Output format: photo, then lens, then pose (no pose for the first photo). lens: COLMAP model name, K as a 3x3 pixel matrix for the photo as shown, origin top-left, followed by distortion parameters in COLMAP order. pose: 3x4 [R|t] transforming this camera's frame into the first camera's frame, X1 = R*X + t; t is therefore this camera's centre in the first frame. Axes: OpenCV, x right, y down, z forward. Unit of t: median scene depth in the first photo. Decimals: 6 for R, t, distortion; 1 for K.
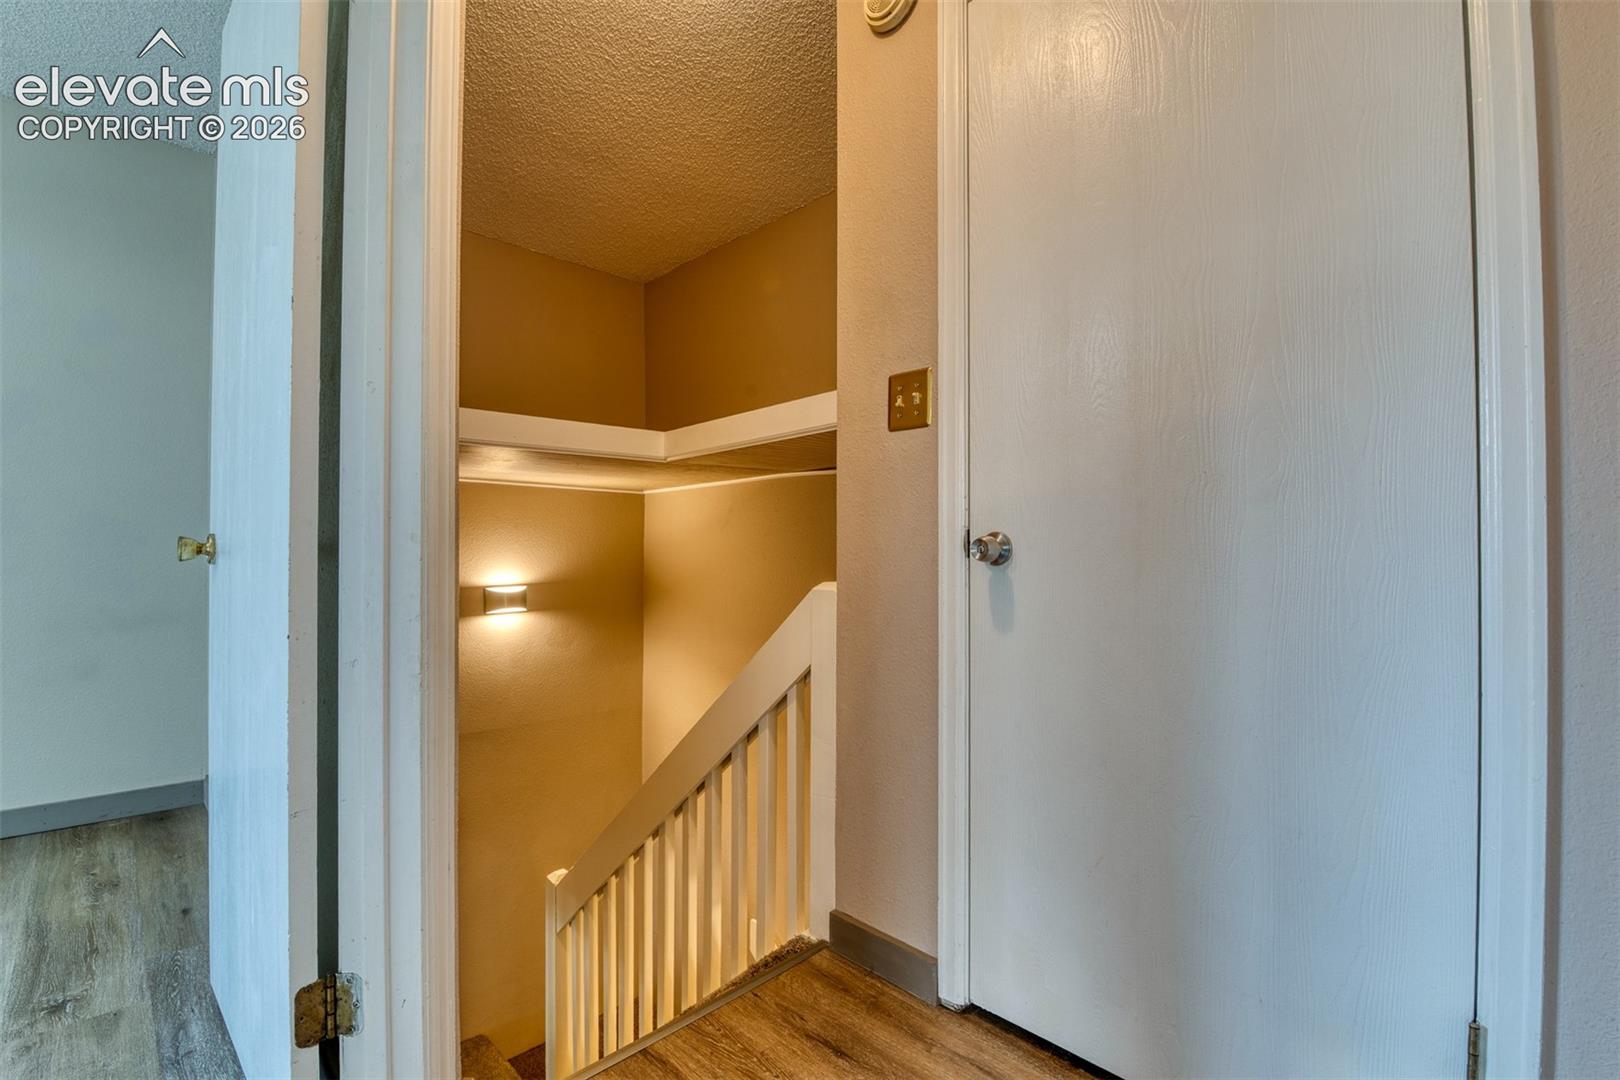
lens RADIAL K [[730.7, 0, 810.0], [0, 730.7, 540.0], [0, 0, 1]] dist [-0.010336, -0.000105]
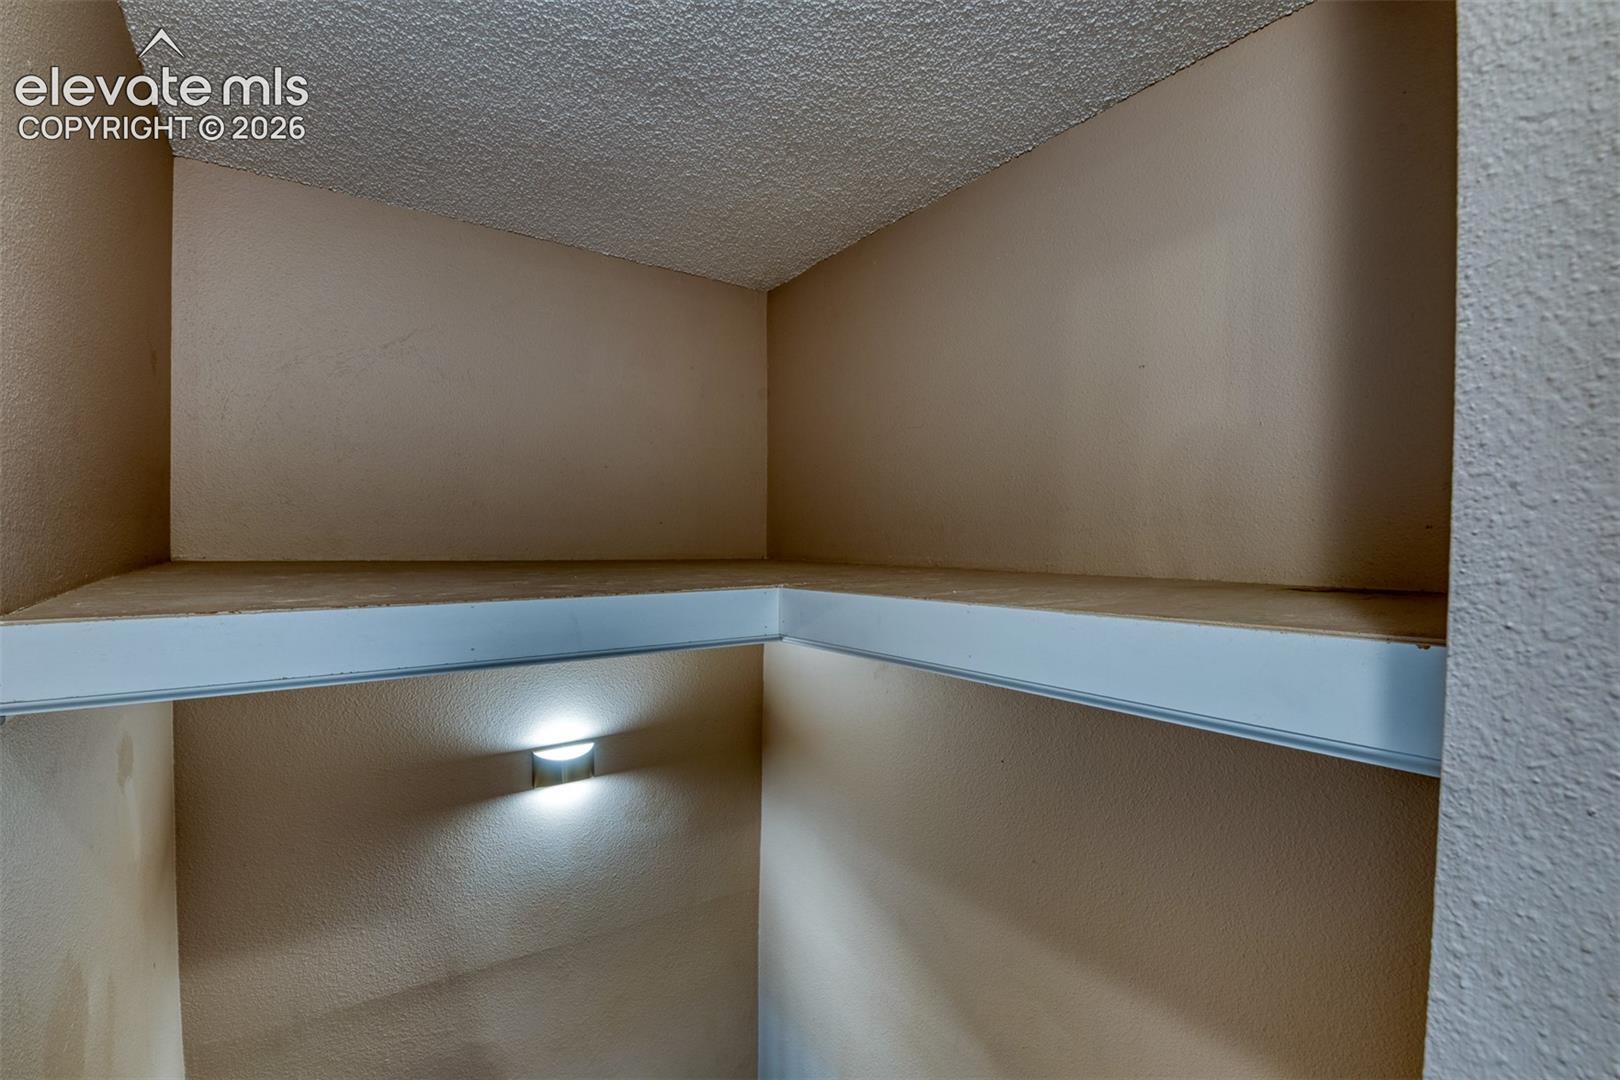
lens RADIAL K [[730.7, 0, 810.0], [0, 730.7, 540.0], [0, 0, 1]] dist [-0.010336, -0.000105]
pose [[0.981535, 0.015197, -0.190677, -0.057458], [-0.011860, 0.999756, 0.018630, -0.144487], [0.190914, -0.016025, 0.981476, 0.361500]]
